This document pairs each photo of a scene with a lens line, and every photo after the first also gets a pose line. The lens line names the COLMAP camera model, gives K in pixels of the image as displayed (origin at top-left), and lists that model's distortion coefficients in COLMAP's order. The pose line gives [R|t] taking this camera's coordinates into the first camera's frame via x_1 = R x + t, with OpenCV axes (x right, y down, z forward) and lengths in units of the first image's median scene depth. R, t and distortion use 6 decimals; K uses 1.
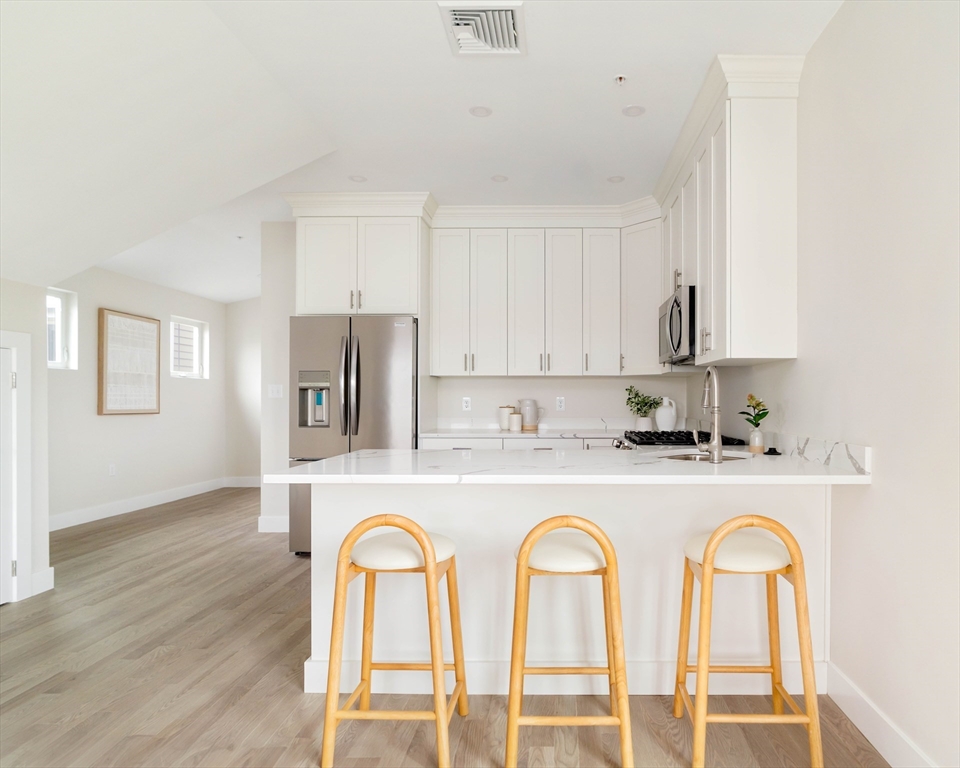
lens RADIAL K [[572.4, 0, 556.2], [0, 572.4, 400.1], [0, 0, 1]] dist [-0.006888, 0.000086]
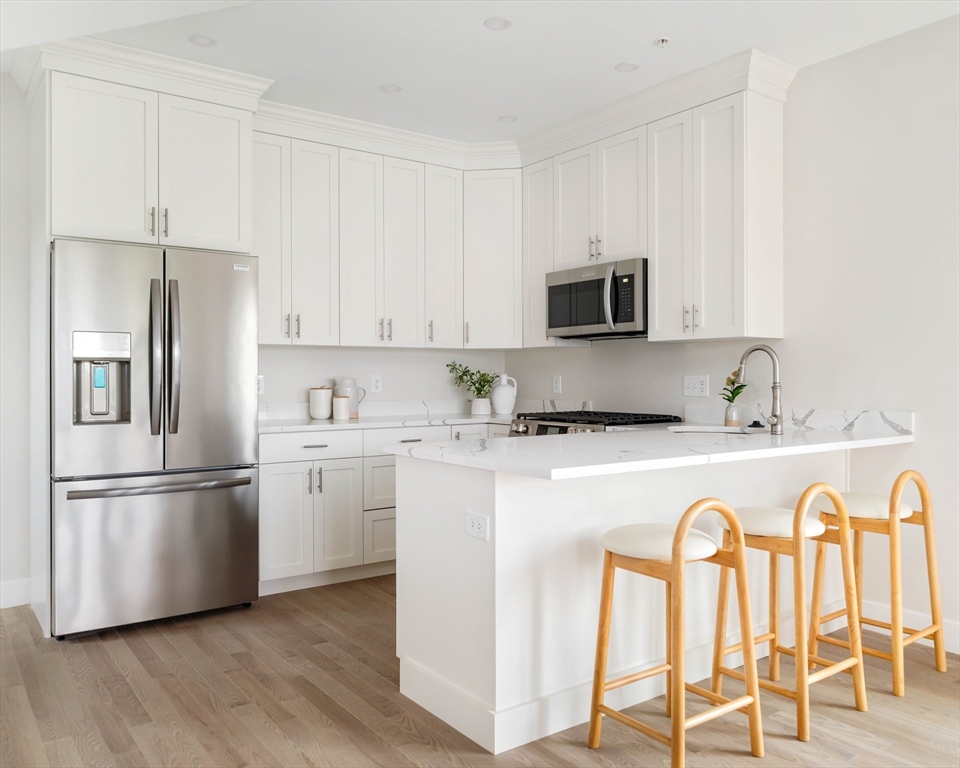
lens RADIAL K [[776.3, 0, 479.7], [0, 776.3, 382.8], [0, 0, 1]] dist [0.007700, 0.000853]
pose [[0.801365, -0.007090, 0.598134, -0.577595], [0.004993, 0.999974, 0.005163, 0.000979], [-0.598155, -0.001151, 0.801380, 0.088368]]
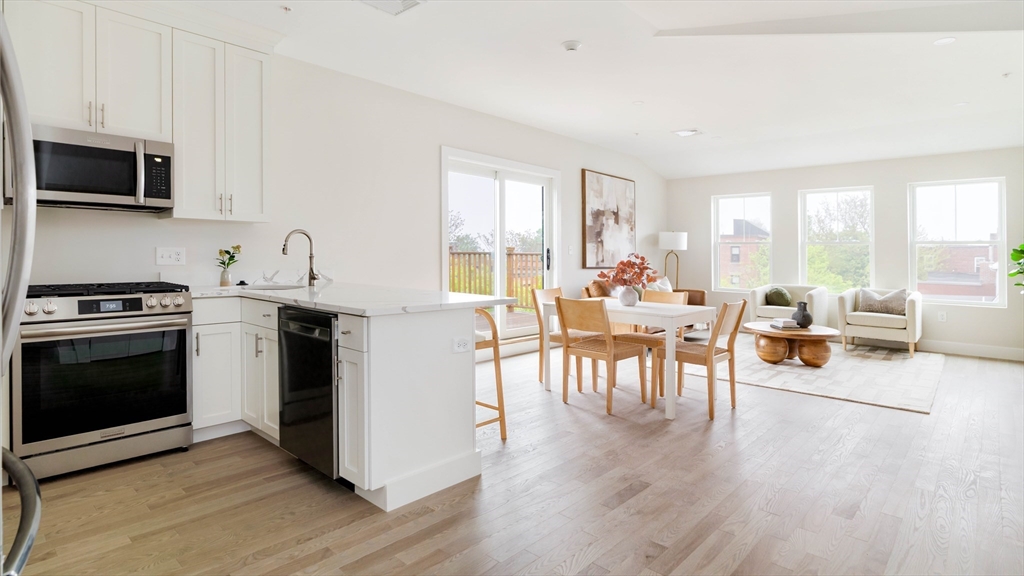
lens RADIAL K [[517.6, 0, 512.2], [0, 517.6, 257.5], [0, 0, 1]] dist [-0.002178, 0.002900]
pose [[-0.744319, -0.014471, 0.667667, -0.684942], [-0.009512, 0.999894, 0.011067, -0.000321], [-0.667756, 0.001887, -0.744378, 0.978181]]
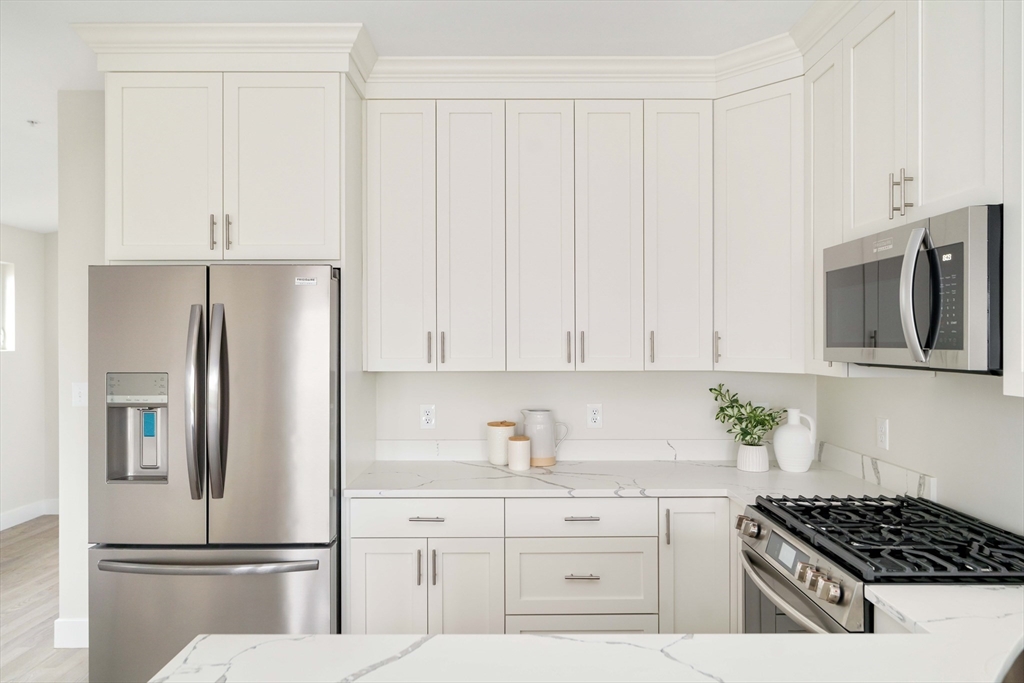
lens RADIAL K [[676.6, 0, 510.9], [0, 676.6, 345.2], [0, 0, 1]] dist [-0.001962, -0.000941]
pose [[0.999926, -0.002061, 0.011952, -0.093826], [0.002009, 0.999989, 0.004317, -0.074741], [-0.011961, -0.004293, 0.999919, 0.380350]]
